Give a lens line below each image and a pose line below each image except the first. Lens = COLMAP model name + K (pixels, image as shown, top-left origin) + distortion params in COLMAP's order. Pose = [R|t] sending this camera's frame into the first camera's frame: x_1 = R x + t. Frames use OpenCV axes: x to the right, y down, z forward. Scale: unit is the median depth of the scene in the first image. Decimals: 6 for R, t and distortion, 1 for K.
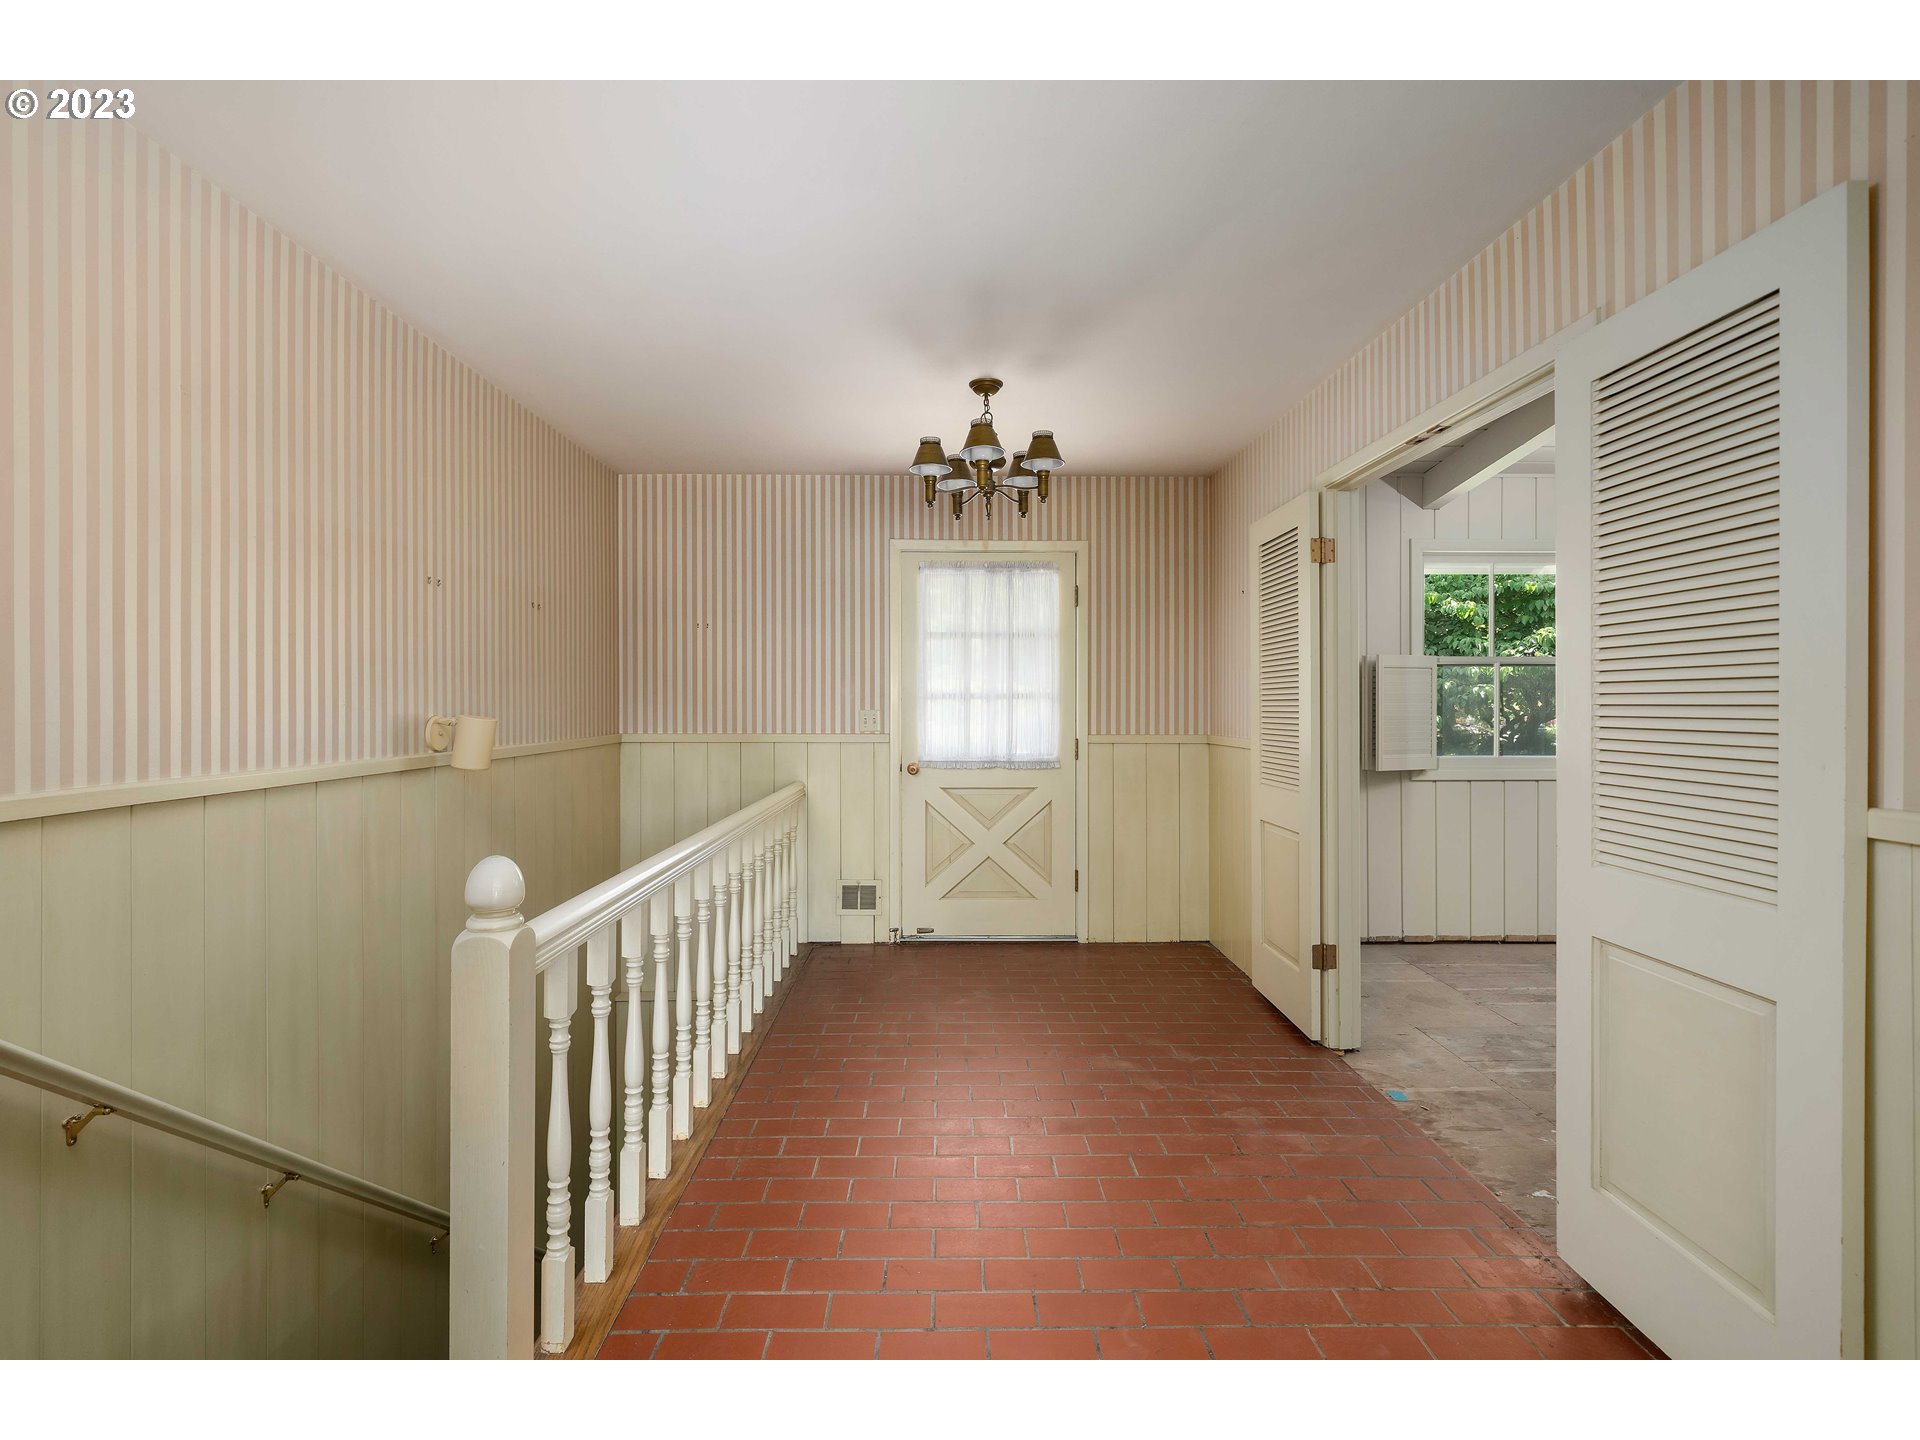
lens RADIAL K [[718.7, 0, 960.5], [0, 718.7, 708.5], [0, 0, 1]] dist [0.000145, -0.000054]
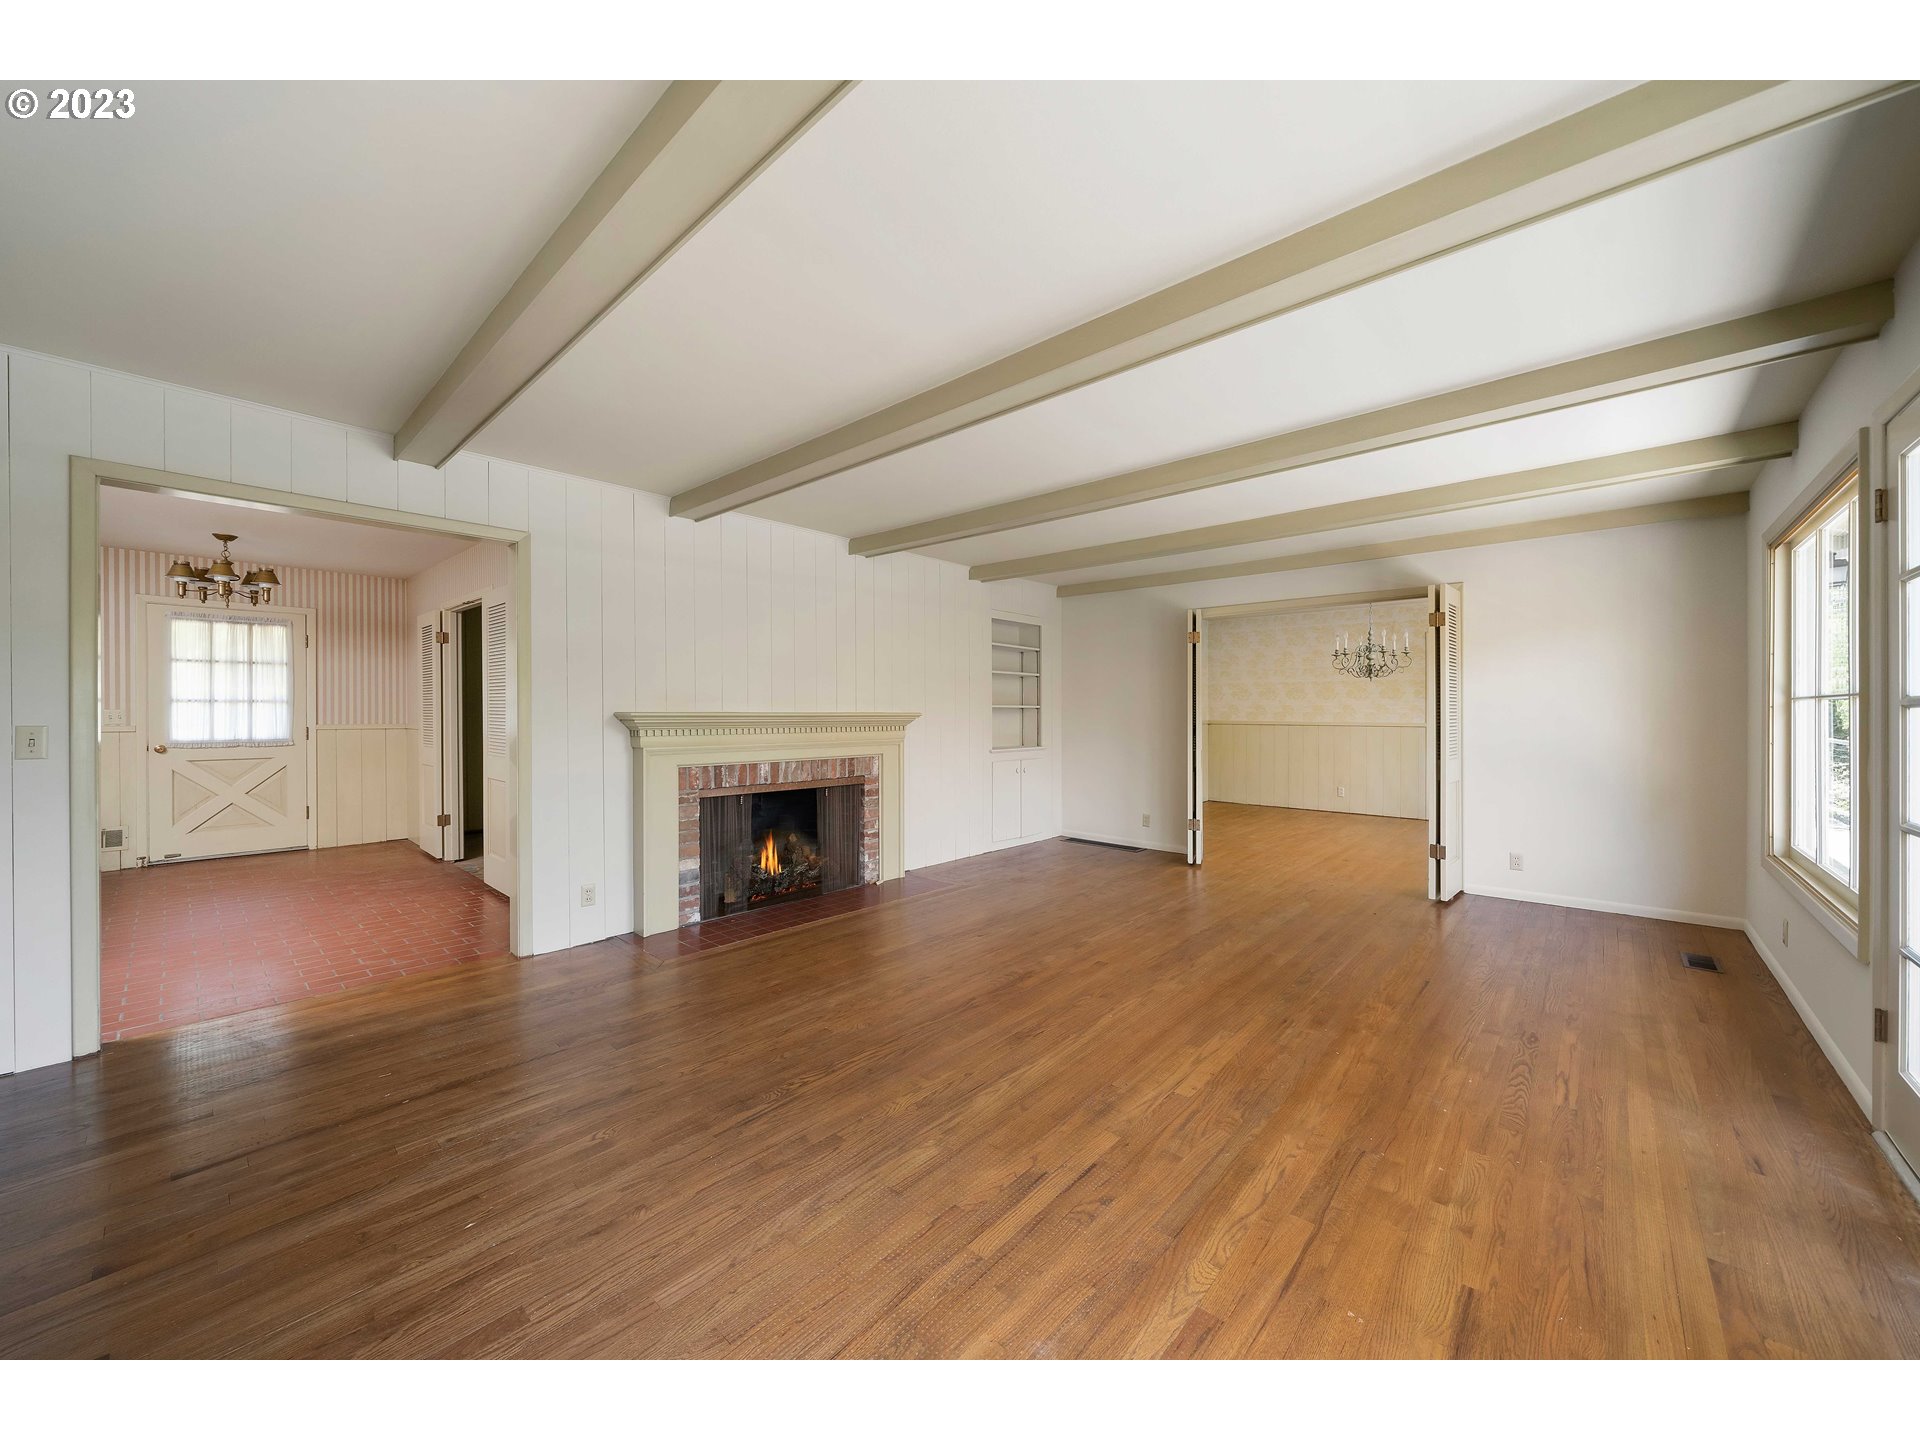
lens RADIAL K [[718.7, 0, 960.5], [0, 718.7, 708.5], [0, 0, 1]] dist [0.000145, -0.000054]
pose [[0.686188, -0.002441, 0.727420, -0.010694], [0.002835, 0.999996, 0.000681, 0.003226], [-0.727418, 0.001595, 0.686192, -1.249744]]
